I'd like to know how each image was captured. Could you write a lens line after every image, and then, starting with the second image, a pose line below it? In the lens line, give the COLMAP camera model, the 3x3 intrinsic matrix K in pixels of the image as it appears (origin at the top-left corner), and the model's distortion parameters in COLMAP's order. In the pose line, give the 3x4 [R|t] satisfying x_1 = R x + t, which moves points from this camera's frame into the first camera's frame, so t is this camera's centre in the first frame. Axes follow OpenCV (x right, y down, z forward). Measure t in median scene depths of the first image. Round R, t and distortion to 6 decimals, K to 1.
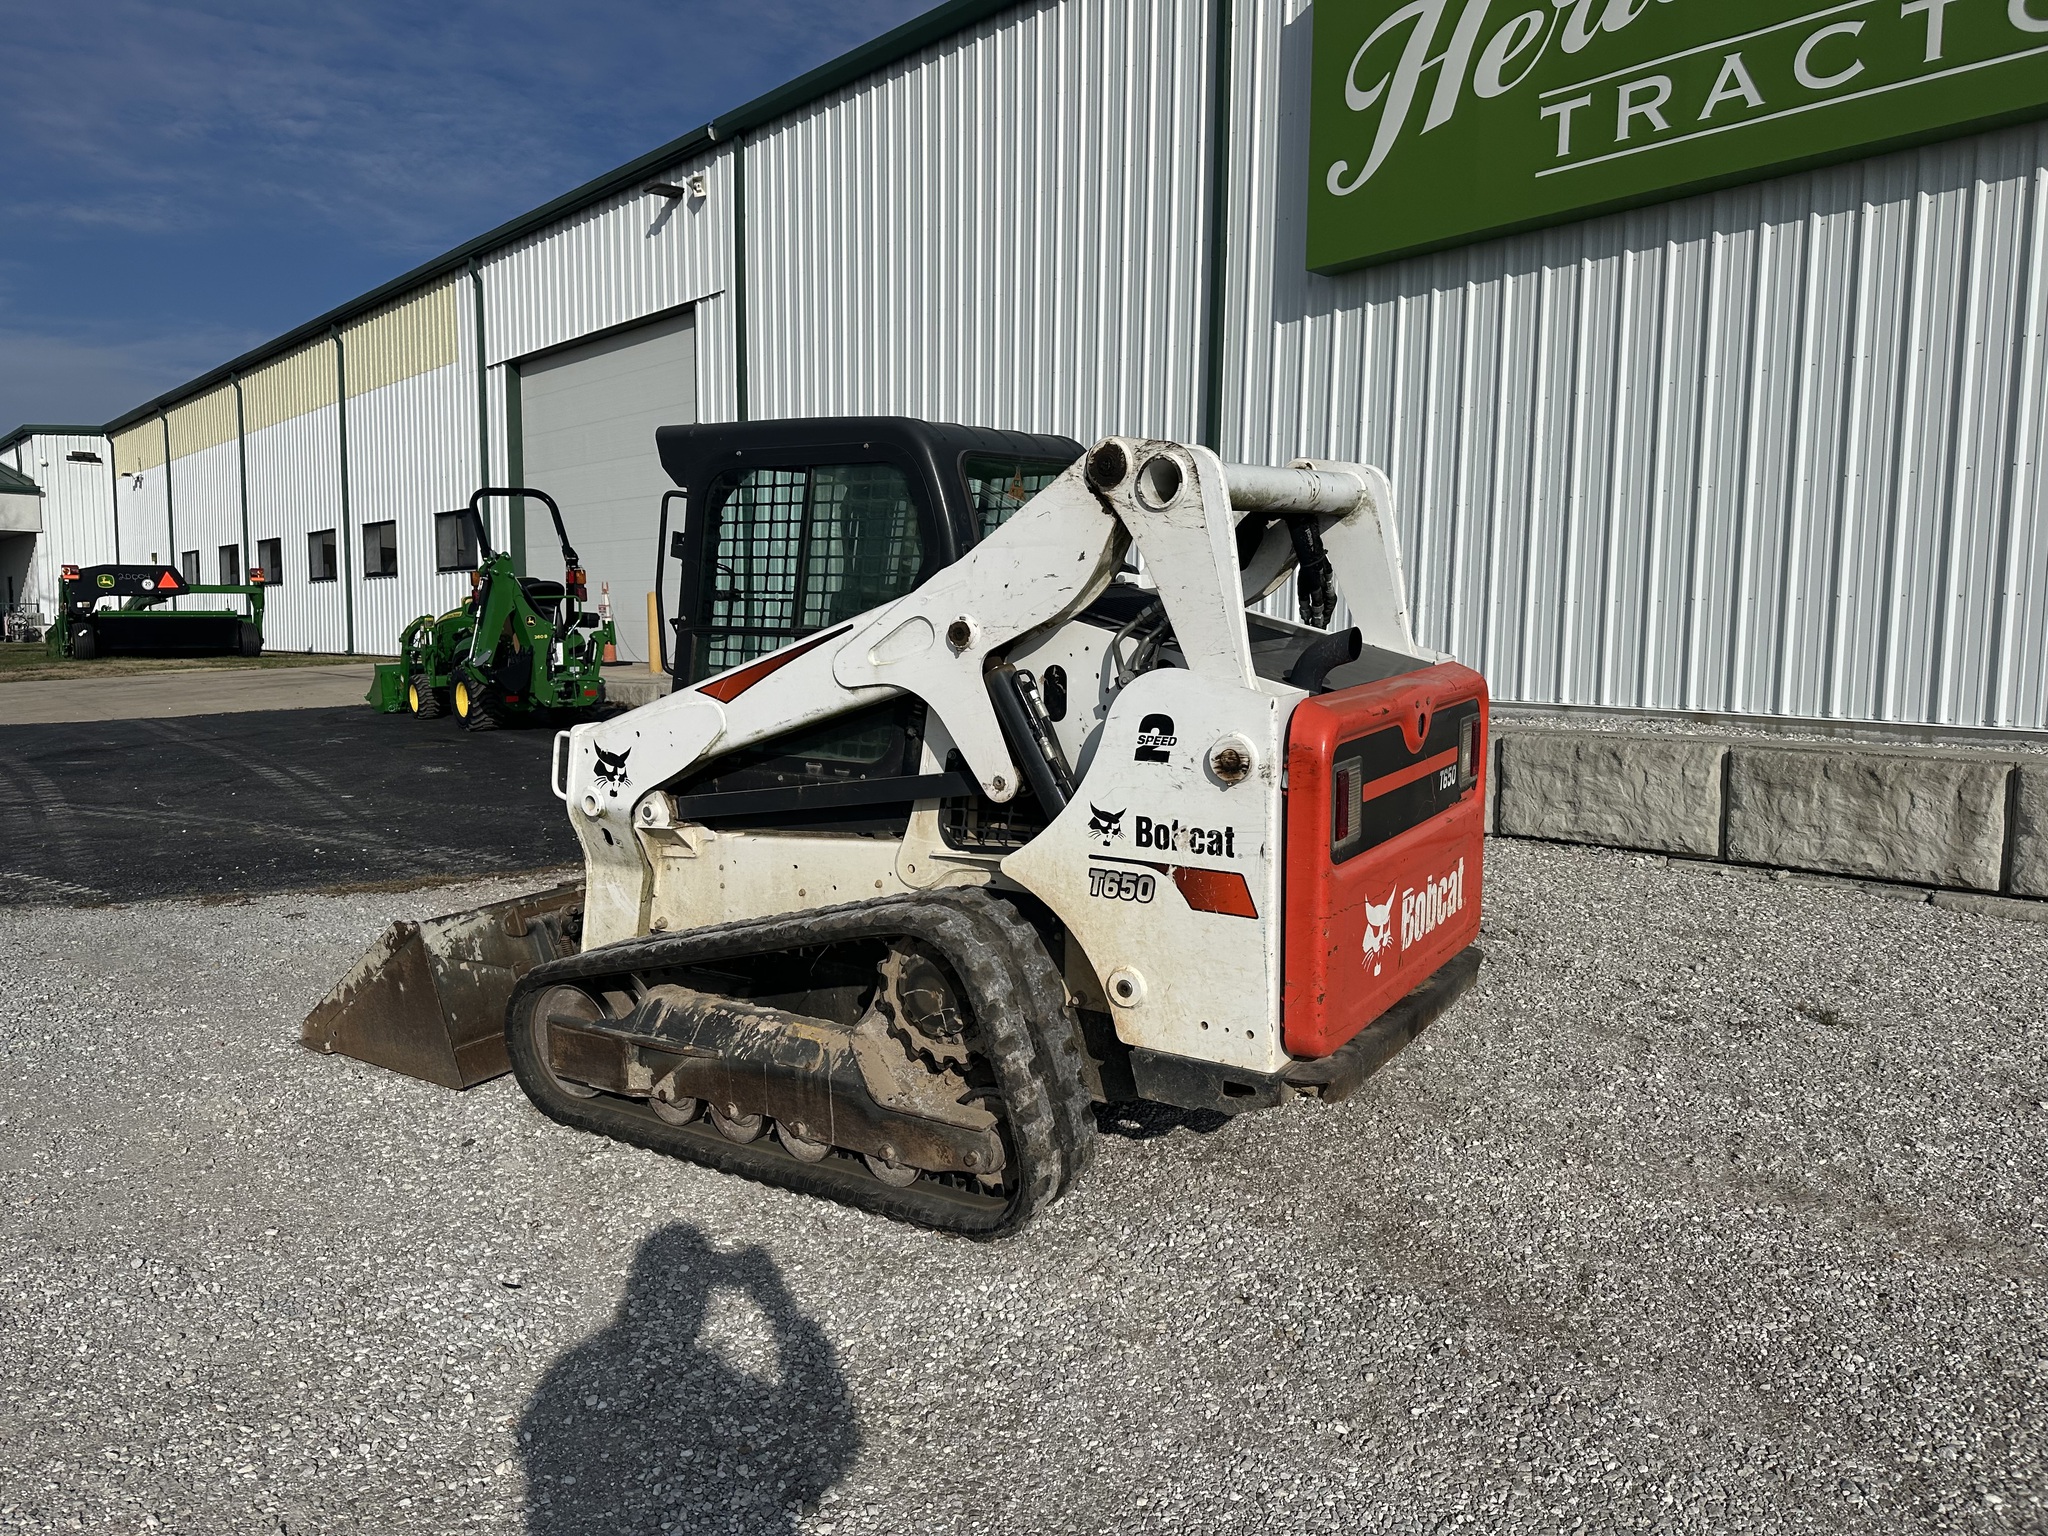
lens RADIAL K [[1426.4, 0, 1018.9], [0, 1426.4, 763.5], [0, 0, 1]] dist [0.064863, -0.089065]
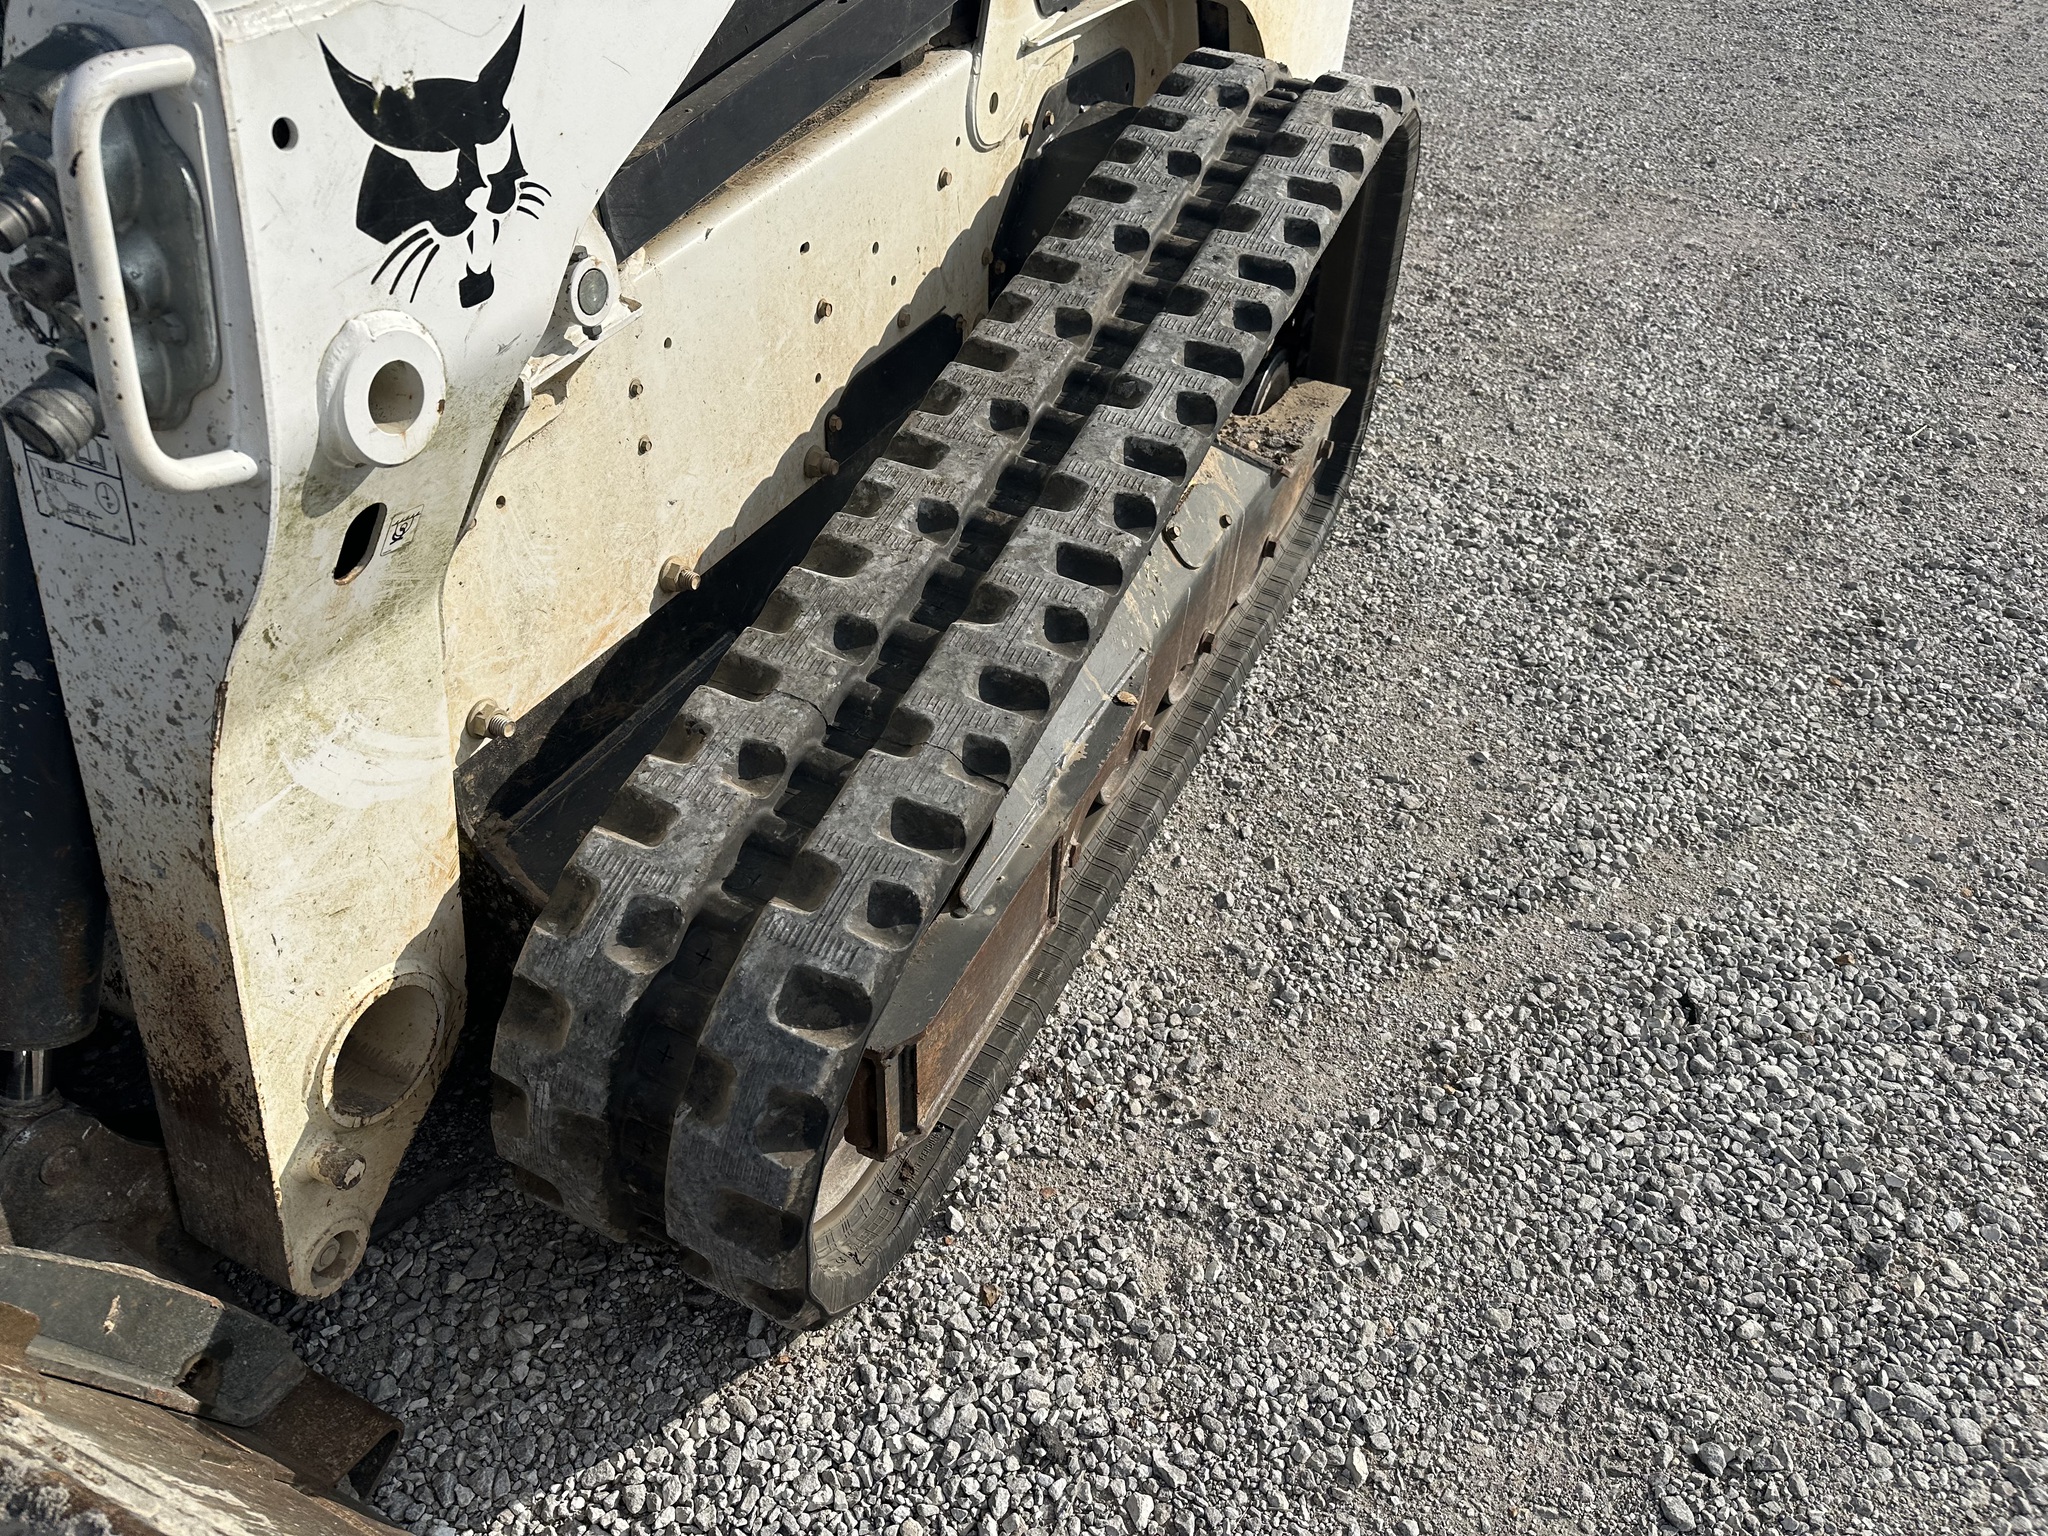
lens RADIAL K [[1419.9, 0, 1023.3], [0, 1419.9, 759.8], [0, 0, 1]] dist [0.095071, -0.142898]
pose [[-0.140707, -0.629130, 0.764459, -0.492039], [0.102366, 0.758757, 0.643280, -0.053978], [-0.984745, 0.168769, -0.042360, 0.924138]]
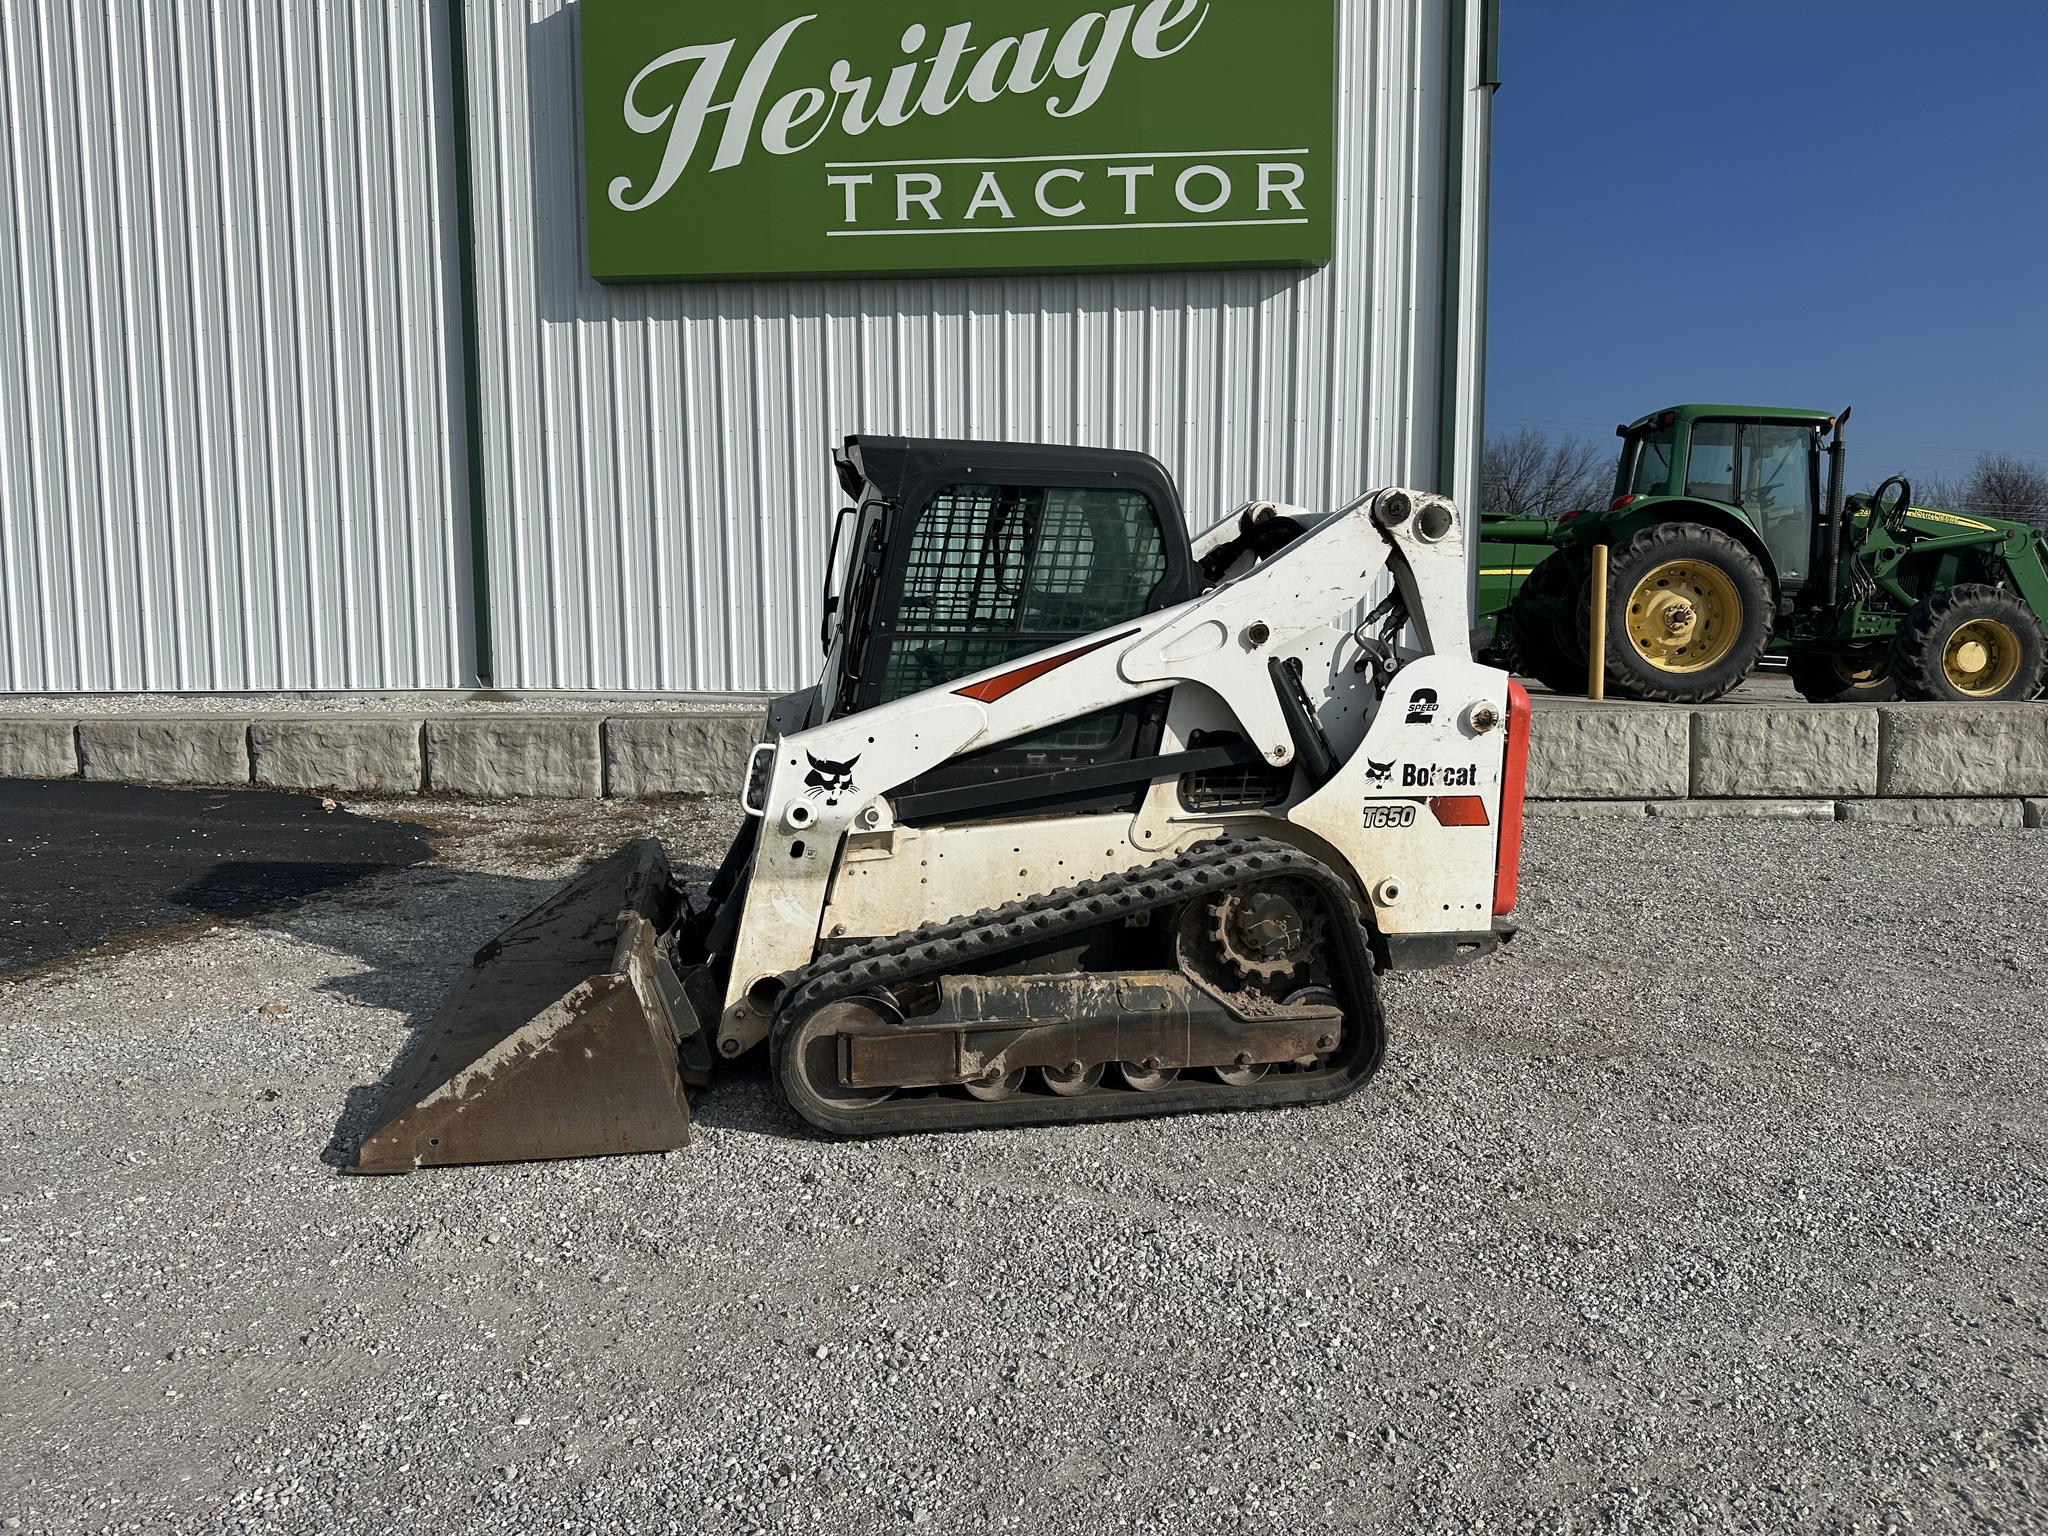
lens RADIAL K [[1411.3, 0, 1008.9], [0, 1411.3, 767.9], [0, 0, 1]] dist [0.120900, -0.233946]
pose [[0.713445, -0.078760, 0.696271, -0.856712], [0.075434, 0.996521, 0.035429, -0.027541], [-0.696639, 0.027246, 0.716904, 0.211584]]
